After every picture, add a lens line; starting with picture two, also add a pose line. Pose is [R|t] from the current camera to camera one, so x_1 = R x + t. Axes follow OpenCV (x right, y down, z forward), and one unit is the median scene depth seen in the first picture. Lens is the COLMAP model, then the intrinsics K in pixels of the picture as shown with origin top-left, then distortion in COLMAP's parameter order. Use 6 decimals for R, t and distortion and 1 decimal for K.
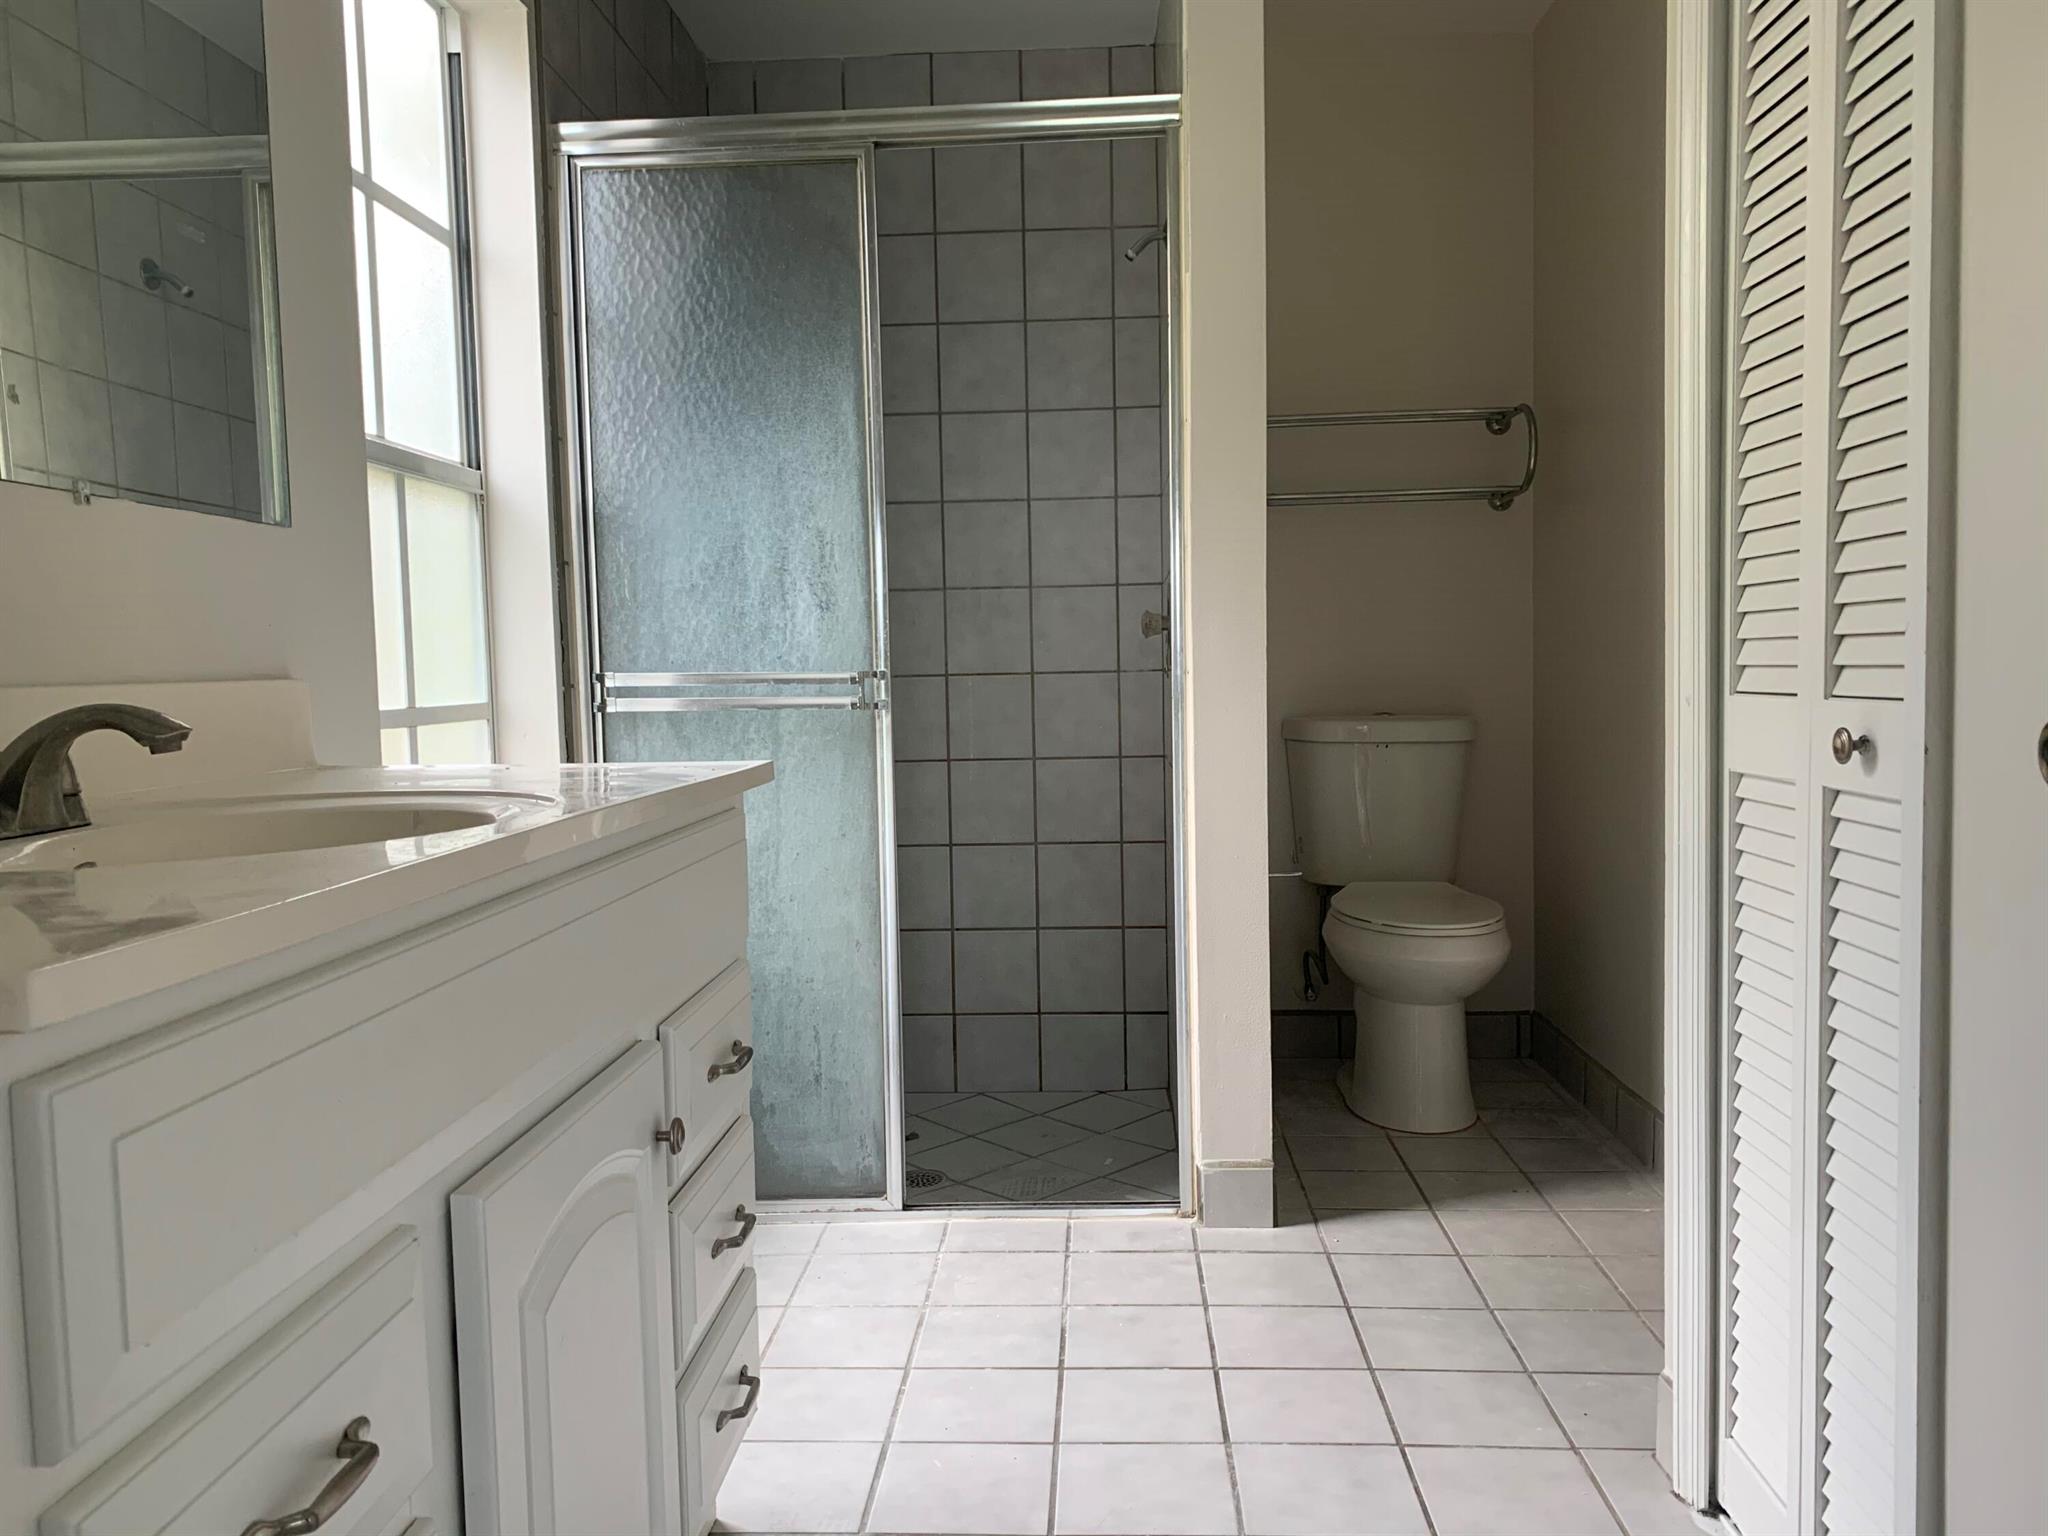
lens RADIAL K [[1553.6, 0, 1022.2], [0, 1553.6, 770.1], [0, 0, 1]] dist [-0.001953, -0.009379]
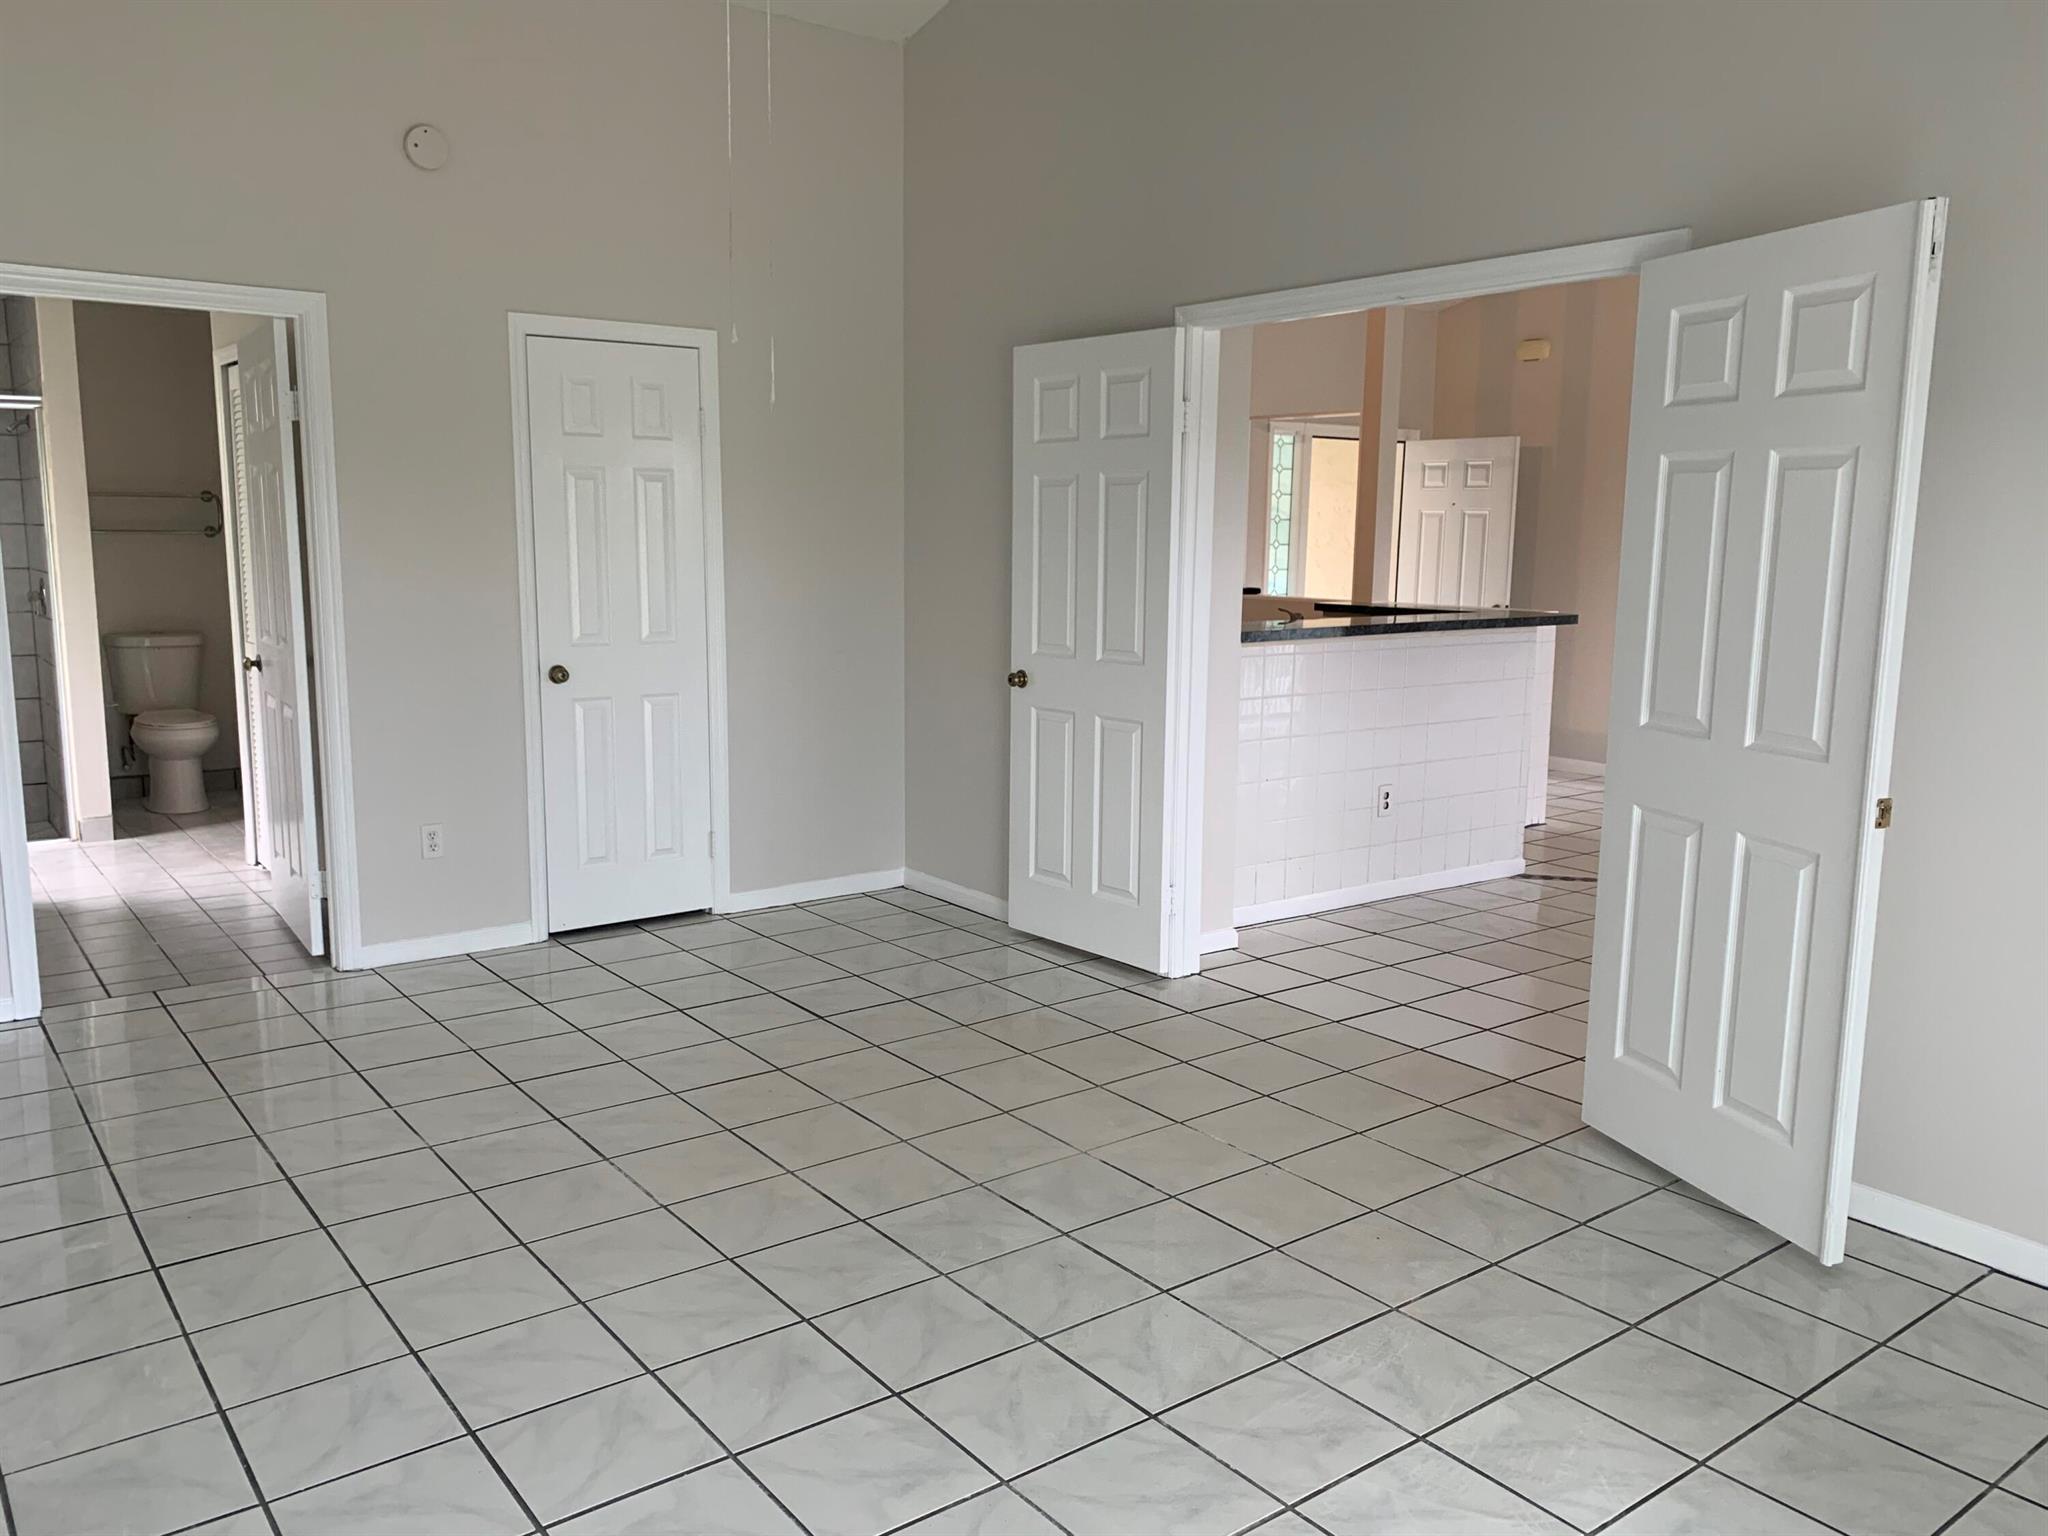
lens RADIAL K [[1553.6, 0, 1020.3], [0, 1553.6, 780.1], [0, 0, 1]] dist [-0.001953, -0.009379]
pose [[0.762422, -0.071720, 0.643093, -0.276440], [0.019142, 0.995904, 0.088373, -0.000925], [-0.646797, -0.055068, 0.760671, -1.566917]]
